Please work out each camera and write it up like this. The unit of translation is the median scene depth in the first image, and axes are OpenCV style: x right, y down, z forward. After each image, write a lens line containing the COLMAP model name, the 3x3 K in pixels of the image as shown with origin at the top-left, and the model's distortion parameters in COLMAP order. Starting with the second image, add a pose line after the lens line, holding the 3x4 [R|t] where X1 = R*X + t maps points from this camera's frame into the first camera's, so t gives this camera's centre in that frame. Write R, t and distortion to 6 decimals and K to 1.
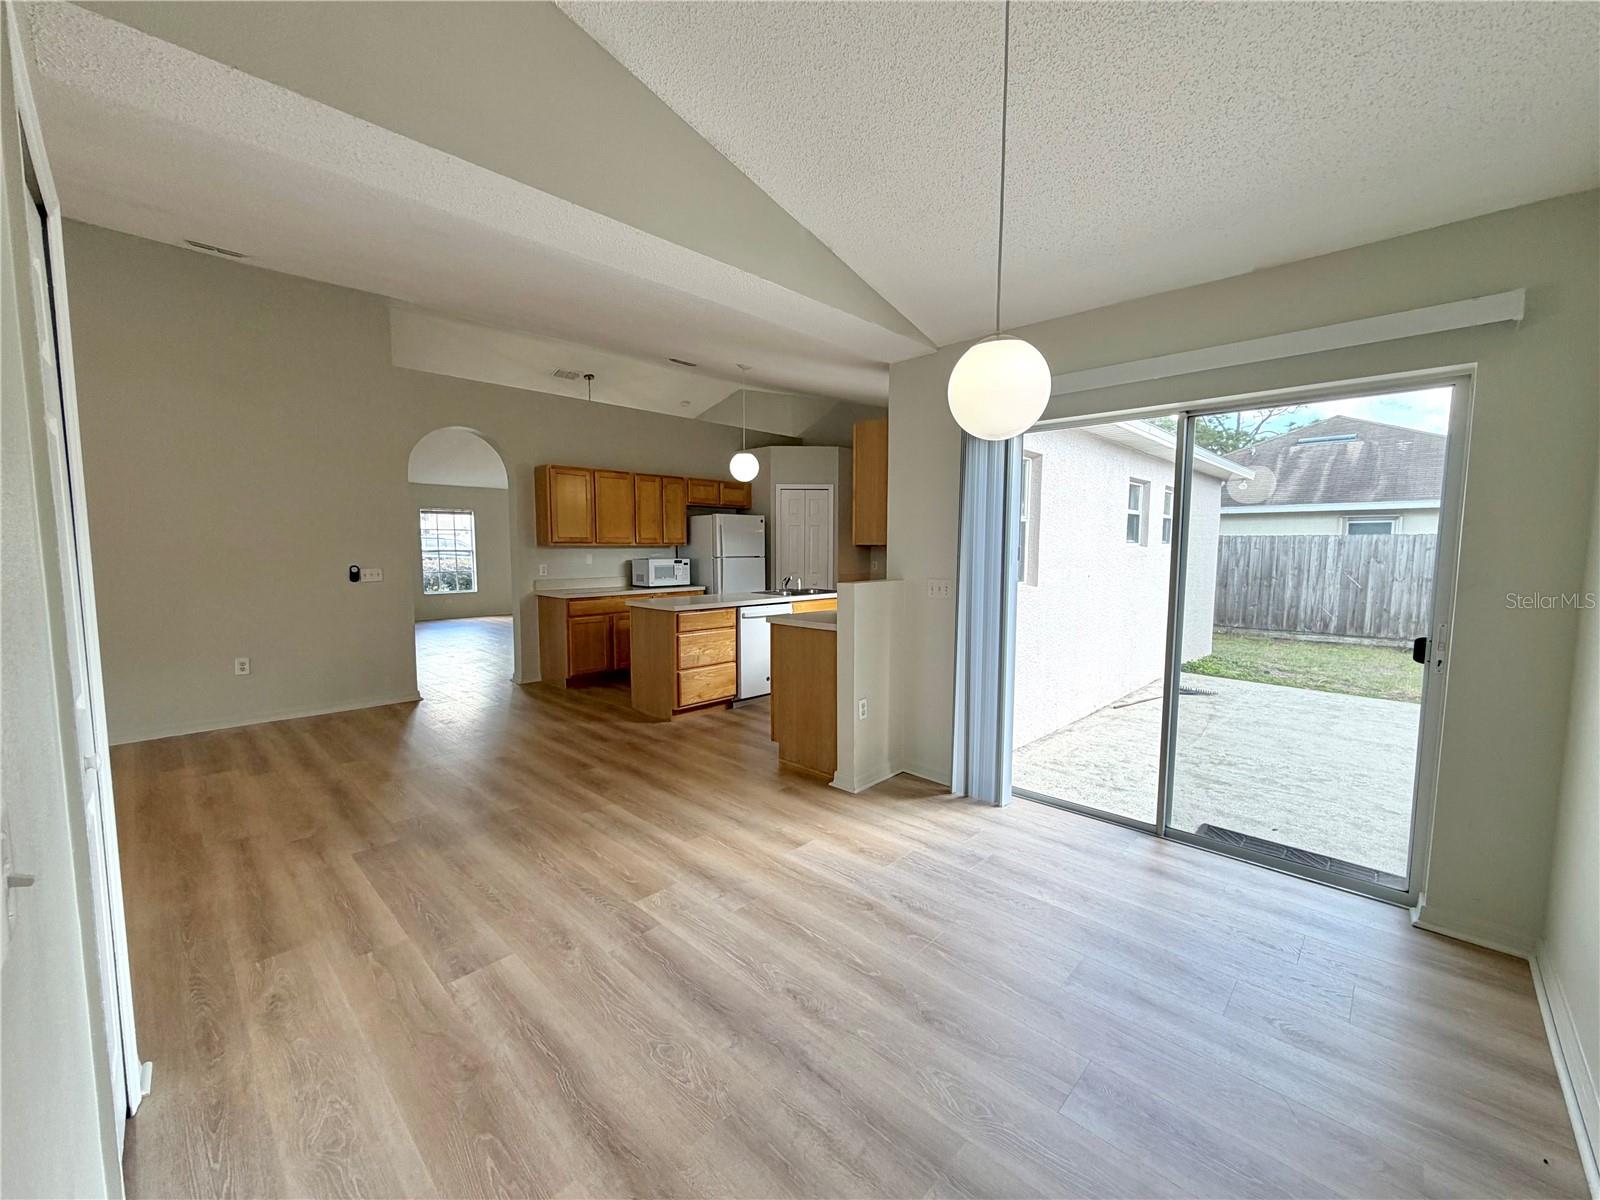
lens RADIAL K [[638.7, 0, 795.6], [0, 638.7, 601.9], [0, 0, 1]] dist [-0.000506, -0.000116]
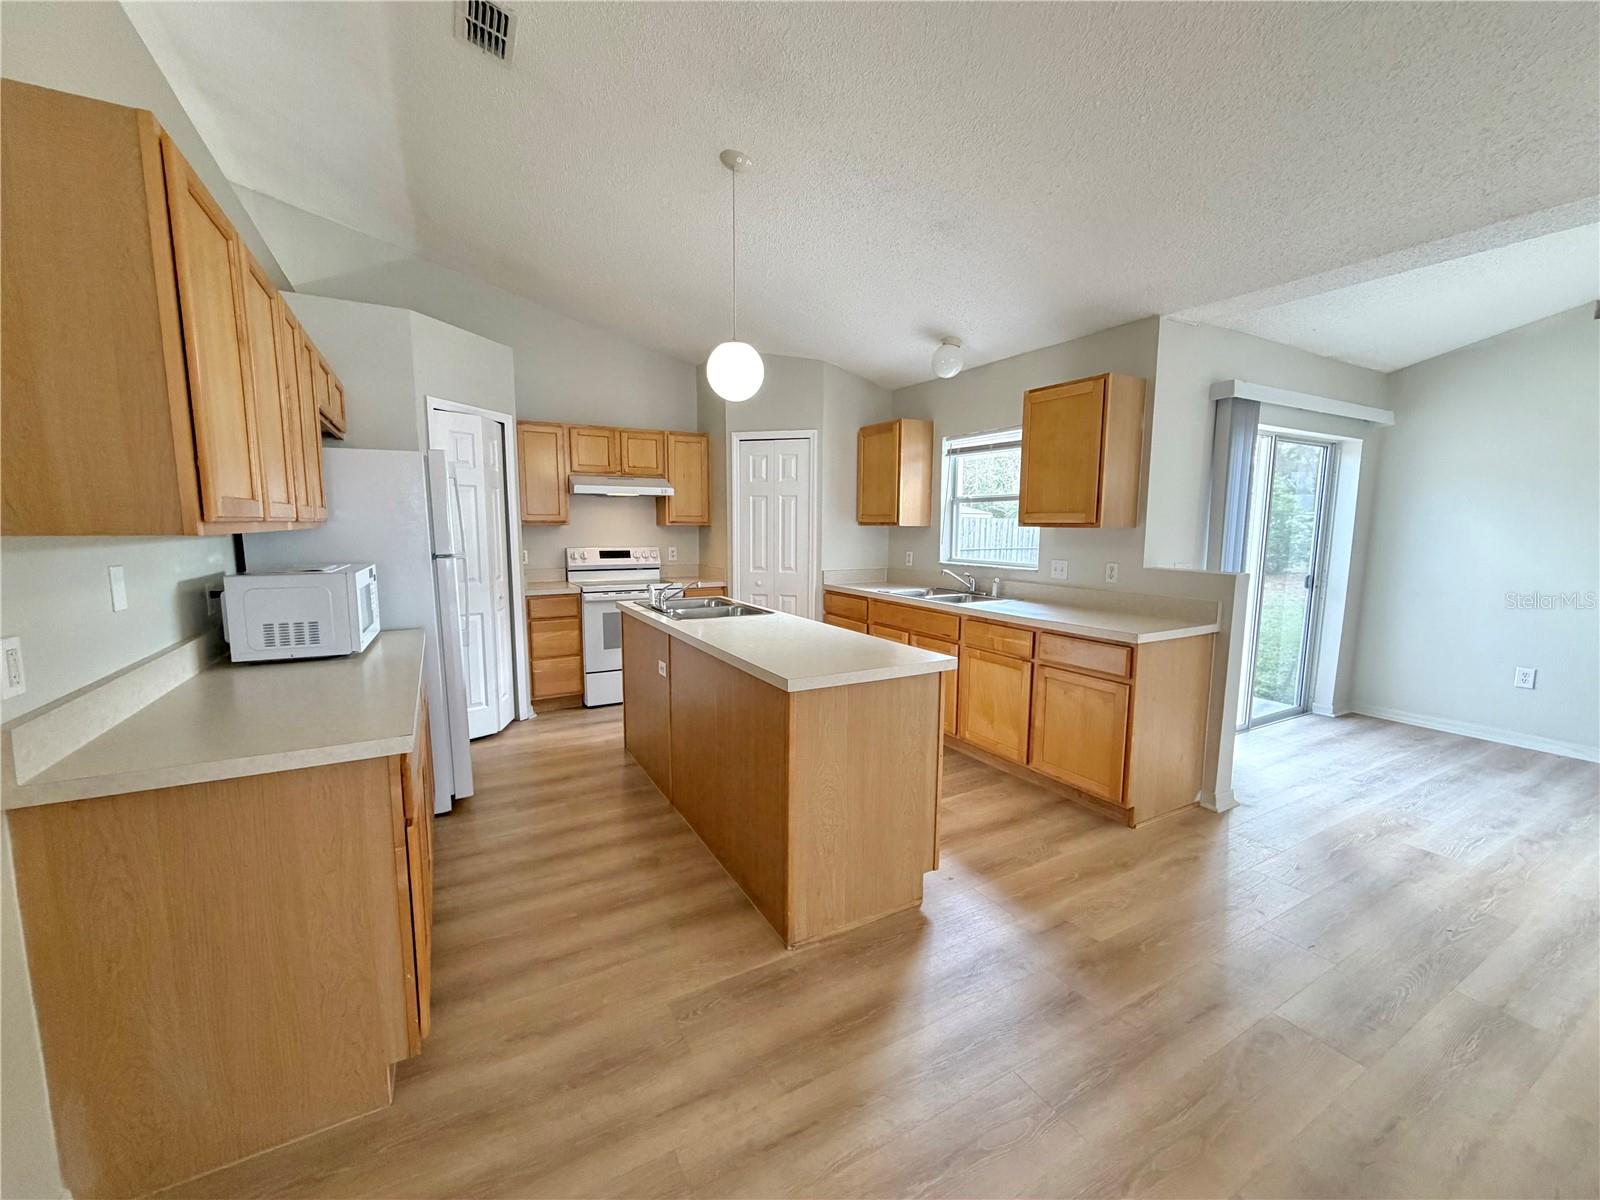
lens RADIAL K [[638.7, 0, 795.6], [0, 638.7, 601.9], [0, 0, 1]] dist [-0.000506, -0.000116]
pose [[0.288170, -0.120471, 0.949971, -0.940361], [0.081168, 0.991557, 0.101123, -0.130268], [-0.954133, 0.047967, 0.295515, 1.358187]]
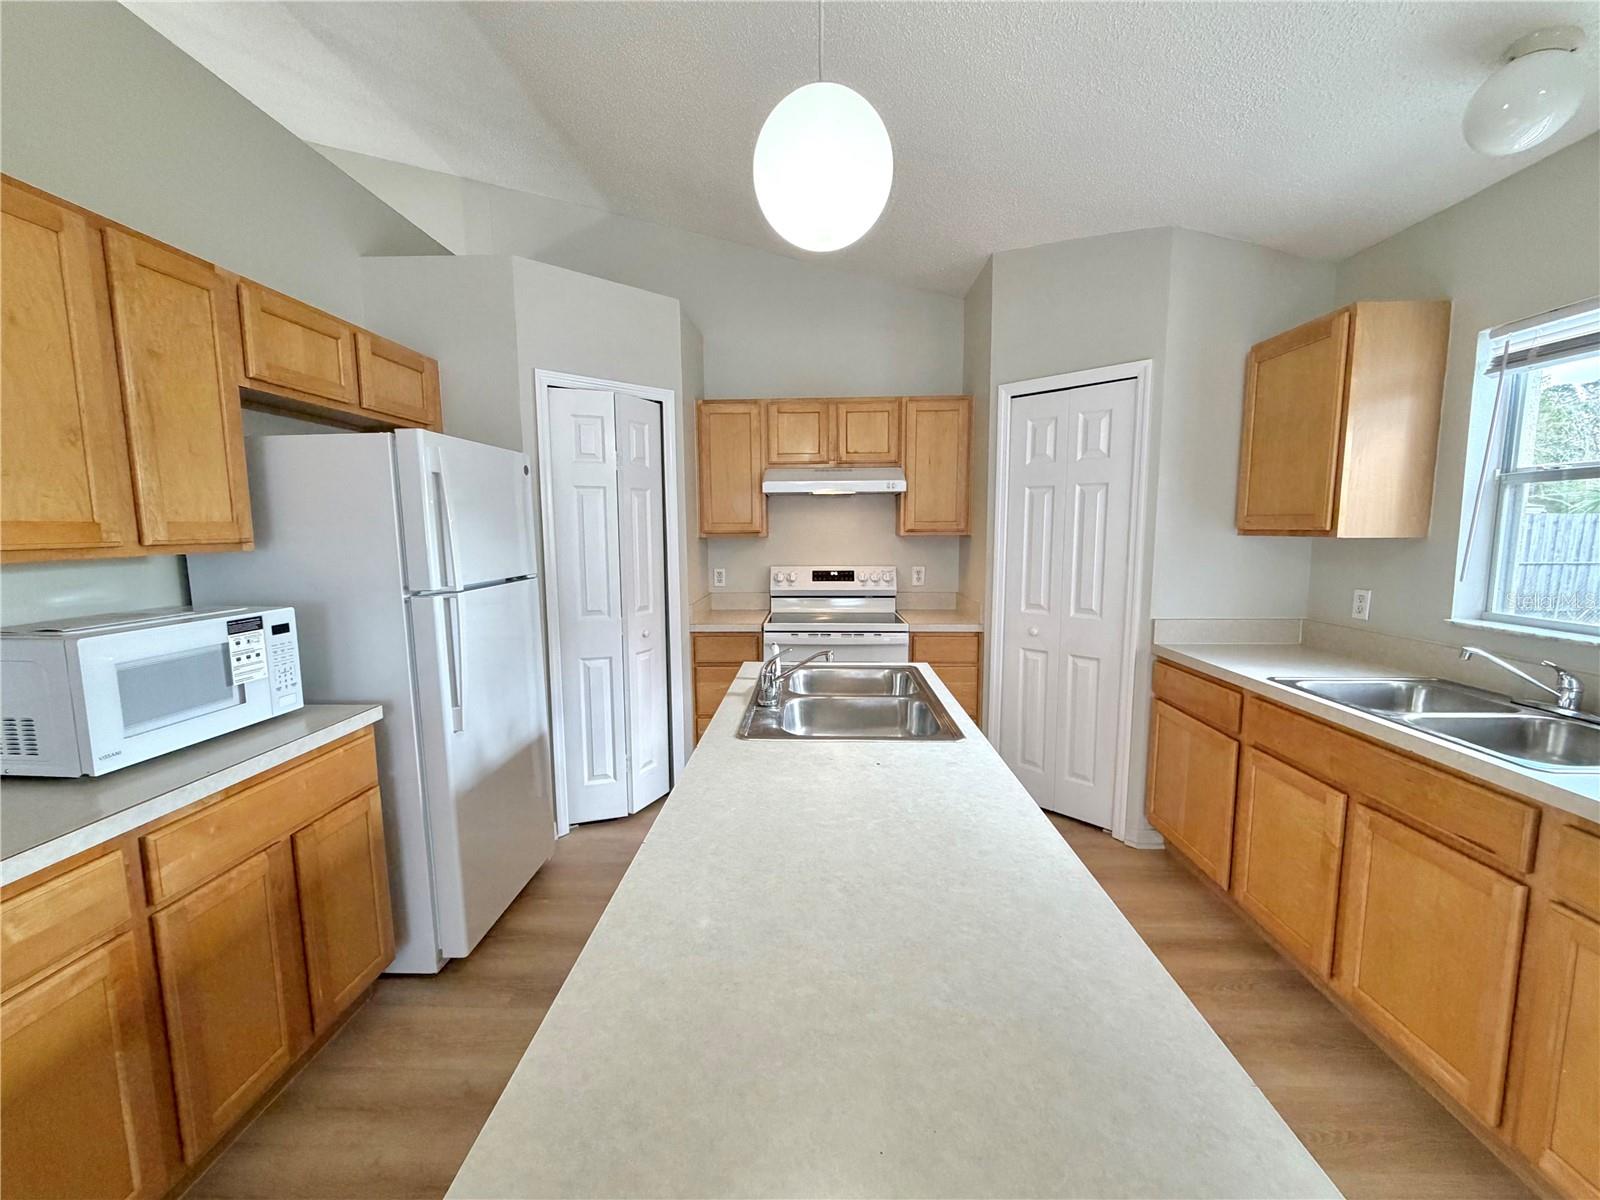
lens RADIAL K [[650.2, 0, 794.3], [0, 650.2, 601.1], [0, 0, 1]] dist [-0.001259, -0.000094]
pose [[0.744188, -0.085590, 0.662464, -0.390743], [0.068746, 0.996304, 0.051496, -0.142918], [-0.664423, 0.007219, 0.747322, 1.419031]]
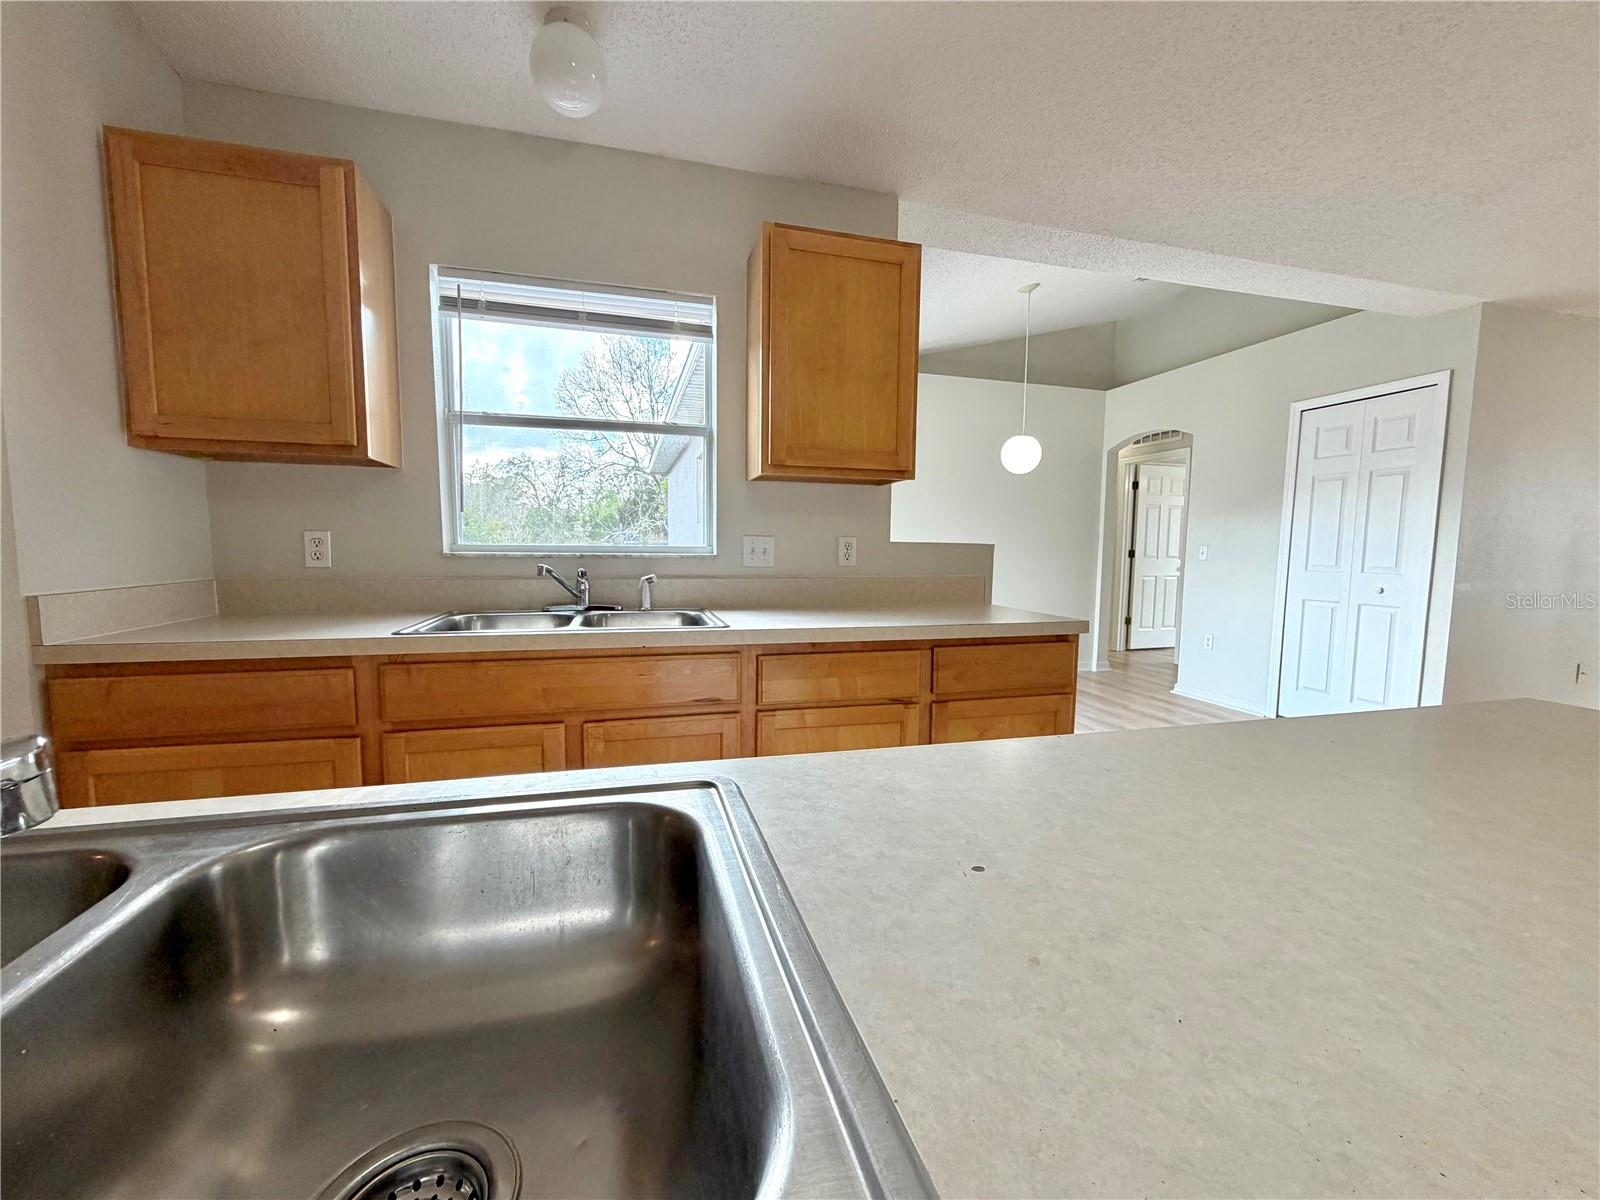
lens RADIAL K [[638.7, 0, 795.6], [0, 638.7, 601.9], [0, 0, 1]] dist [-0.000506, -0.000116]
pose [[-0.859073, -0.059039, 0.508437, -0.118675], [0.029583, 0.985938, 0.164471, -0.094064], [-0.510997, 0.156334, -0.845246, 1.818446]]
